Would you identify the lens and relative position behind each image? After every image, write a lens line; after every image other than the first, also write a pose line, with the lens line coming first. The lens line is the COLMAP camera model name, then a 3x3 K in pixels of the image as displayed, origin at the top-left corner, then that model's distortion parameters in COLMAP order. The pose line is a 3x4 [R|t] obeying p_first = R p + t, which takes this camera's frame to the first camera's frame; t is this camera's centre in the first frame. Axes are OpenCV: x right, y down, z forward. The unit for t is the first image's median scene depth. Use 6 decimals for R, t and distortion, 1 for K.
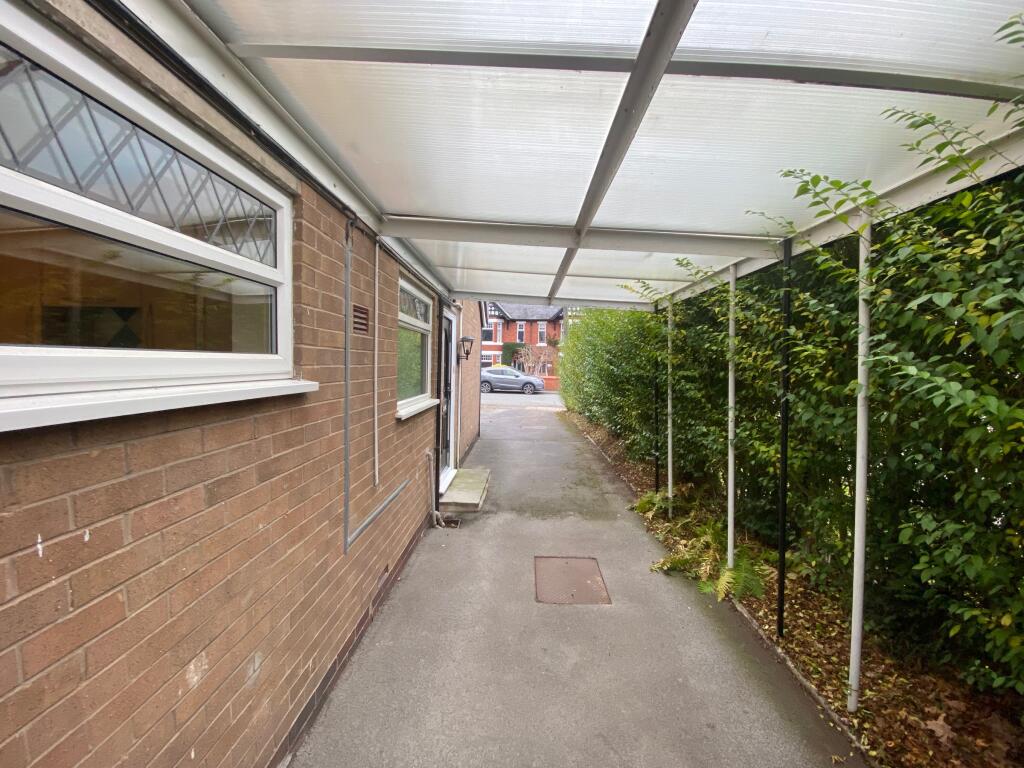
lens RADIAL K [[409.2, 0, 517.2], [0, 409.2, 381.3], [0, 0, 1]] dist [0.015815, -0.019139]
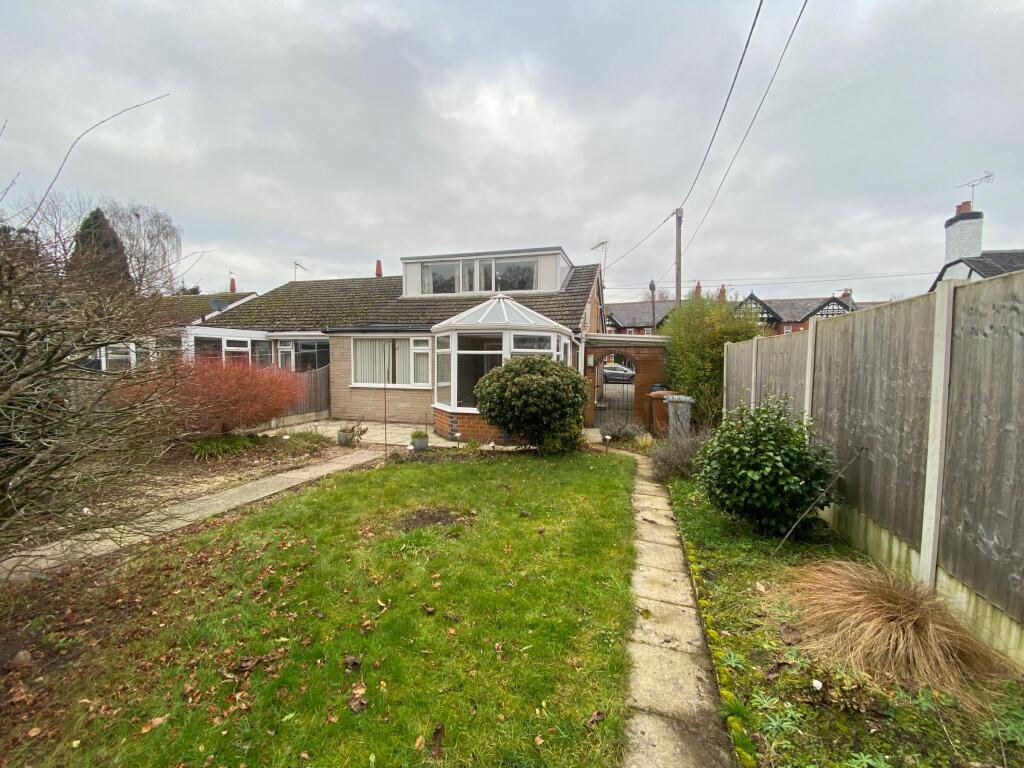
lens RADIAL K [[409.2, 0, 517.2], [0, 409.2, 381.3], [0, 0, 1]] dist [0.015815, -0.019139]
pose [[0.963440, 0.006649, -0.267842, 0.016576], [-0.004677, 0.999957, 0.007999, 0.010469], [0.267884, -0.006454, 0.963430, -0.399207]]
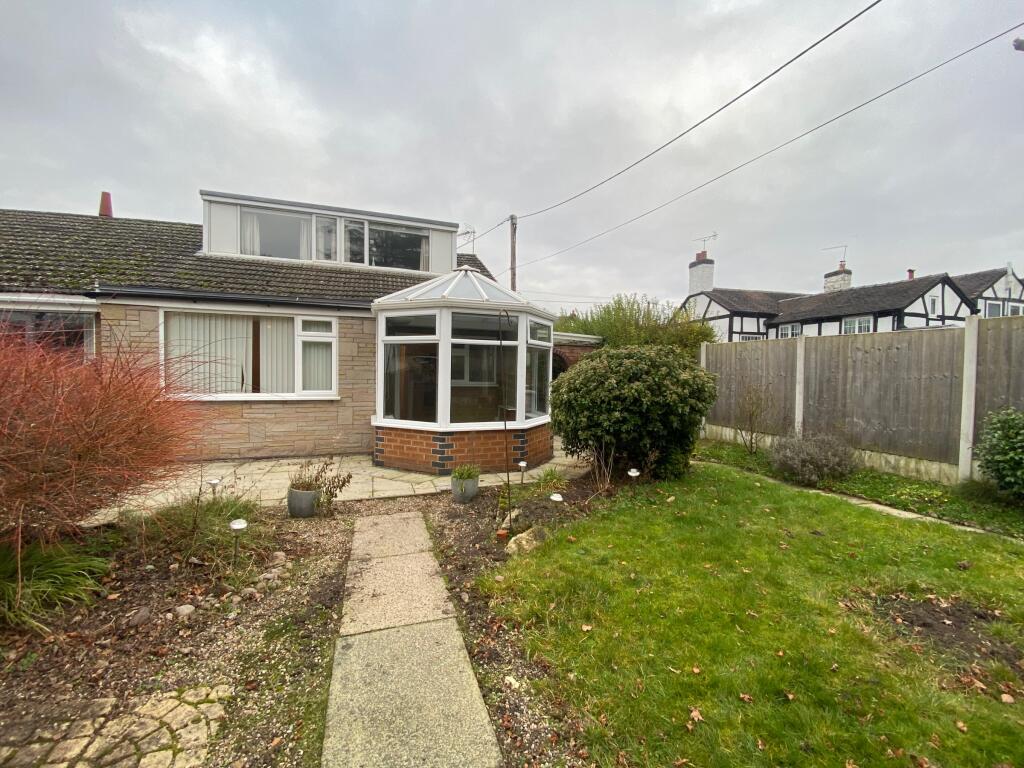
lens RADIAL K [[413.0, 0, 514.6], [0, 413.0, 377.5], [0, 0, 1]] dist [0.017497, -0.033127]
pose [[0.944329, -0.007585, 0.328915, -0.146489], [0.013562, 0.999782, -0.015880, 0.013656], [-0.328723, 0.019457, 0.944226, -0.319460]]
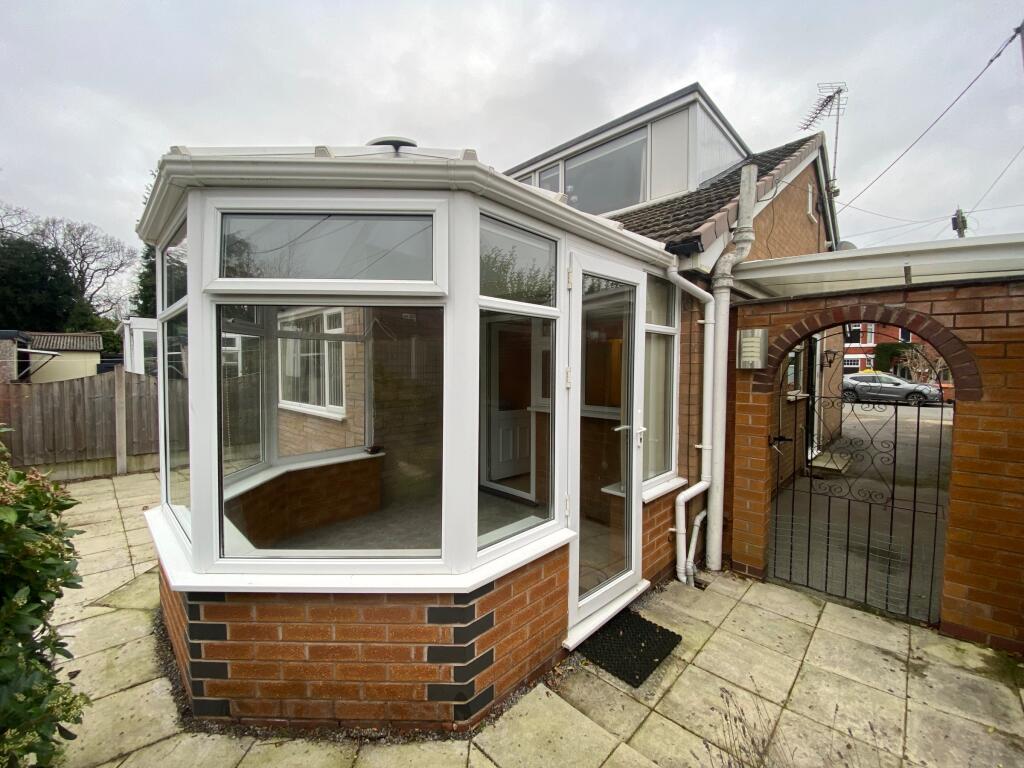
lens RADIAL K [[409.2, 0, 517.2], [0, 409.2, 381.3], [0, 0, 1]] dist [0.015815, -0.019139]
pose [[0.725988, 0.002970, -0.687701, 0.010480], [-0.016319, 0.999783, -0.012910, 0.005059], [0.687514, 0.020595, 0.725879, -0.127173]]
